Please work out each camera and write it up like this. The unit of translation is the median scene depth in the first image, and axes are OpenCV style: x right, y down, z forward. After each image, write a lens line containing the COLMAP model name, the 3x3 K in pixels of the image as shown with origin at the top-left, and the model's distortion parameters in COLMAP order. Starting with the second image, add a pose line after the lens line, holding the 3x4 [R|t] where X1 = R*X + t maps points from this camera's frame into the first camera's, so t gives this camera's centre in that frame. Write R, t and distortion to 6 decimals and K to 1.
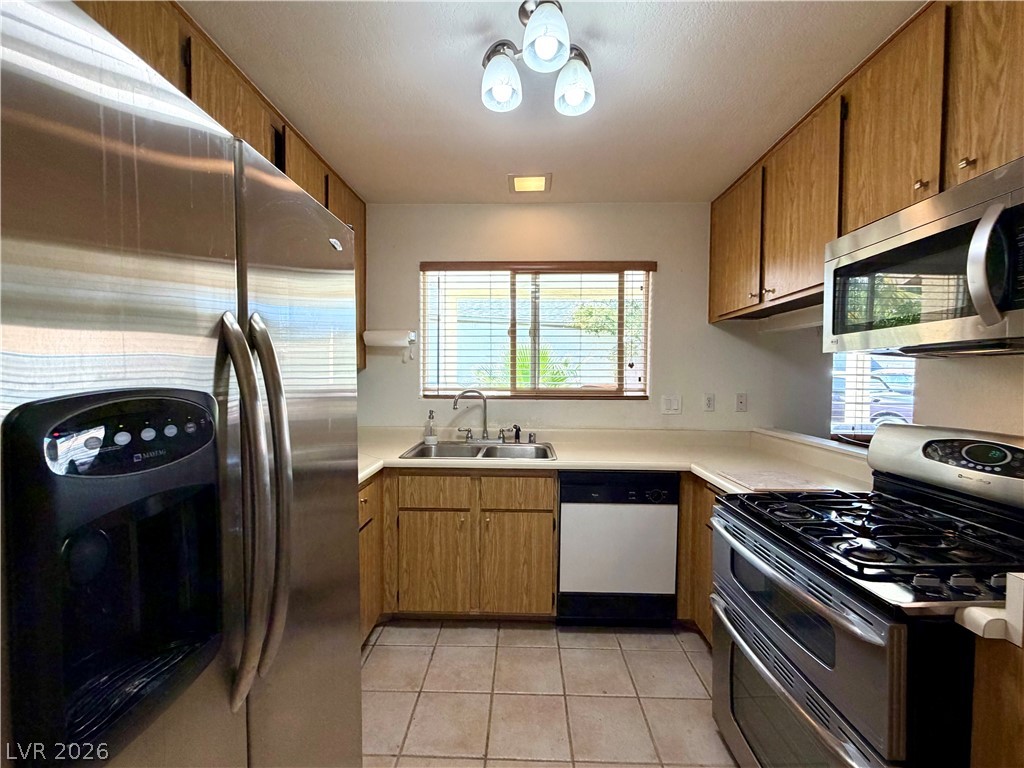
lens RADIAL K [[430.9, 0, 519.5], [0, 430.9, 384.6], [0, 0, 1]] dist [0.000293, -0.000798]
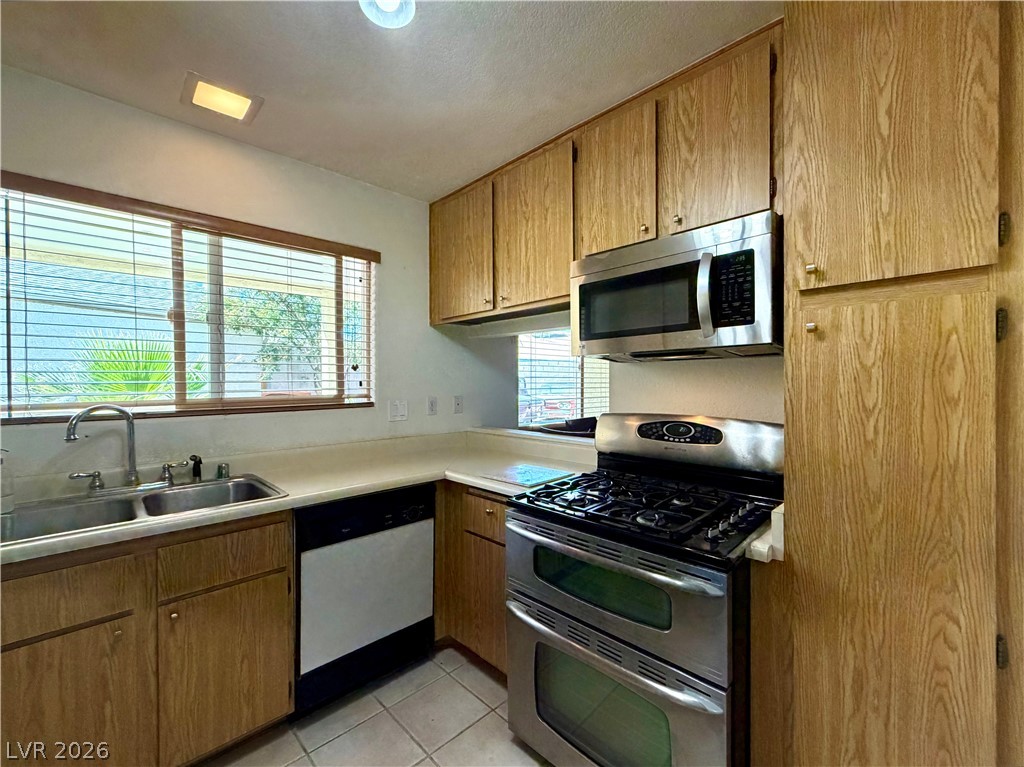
lens RADIAL K [[430.9, 0, 519.5], [0, 430.9, 384.1], [0, 0, 1]] dist [0.000293, -0.000798]
pose [[0.699267, -0.016546, 0.714669, -0.156973], [0.027432, 0.999617, -0.003698, 0.000968], [-0.714334, 0.022190, 0.699453, 0.210728]]
